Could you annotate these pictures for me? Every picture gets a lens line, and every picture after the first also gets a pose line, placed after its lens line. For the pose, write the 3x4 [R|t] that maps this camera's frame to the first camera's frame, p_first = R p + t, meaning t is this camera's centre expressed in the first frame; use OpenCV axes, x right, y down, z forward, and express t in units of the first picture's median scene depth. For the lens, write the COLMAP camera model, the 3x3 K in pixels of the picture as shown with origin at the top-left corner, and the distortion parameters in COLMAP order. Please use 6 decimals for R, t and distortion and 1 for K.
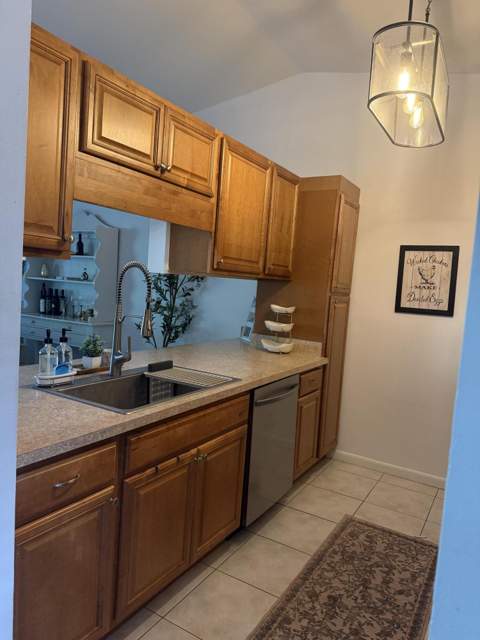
lens RADIAL K [[453.9, 0, 241.2], [0, 453.9, 320.0], [0, 0, 1]] dist [-0.001102, -0.001491]
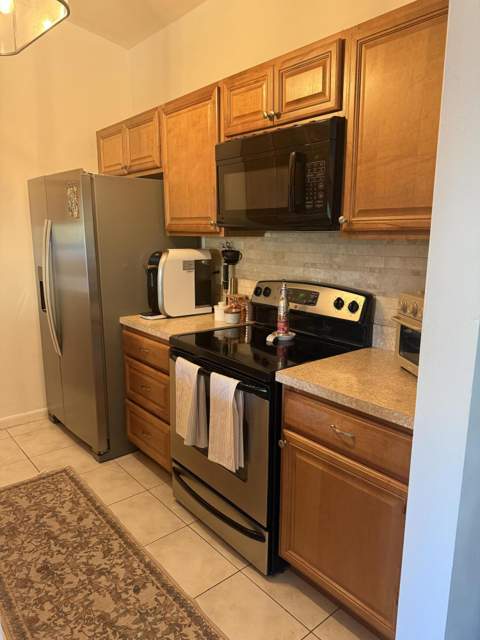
lens RADIAL K [[453.9, 0, 241.7], [0, 453.9, 319.8], [0, 0, 1]] dist [-0.001102, -0.001491]
pose [[0.329926, -0.245313, 0.911576, -0.369184], [0.097061, 0.969343, 0.225730, -0.047791], [-0.939004, 0.014004, 0.343622, 0.281064]]
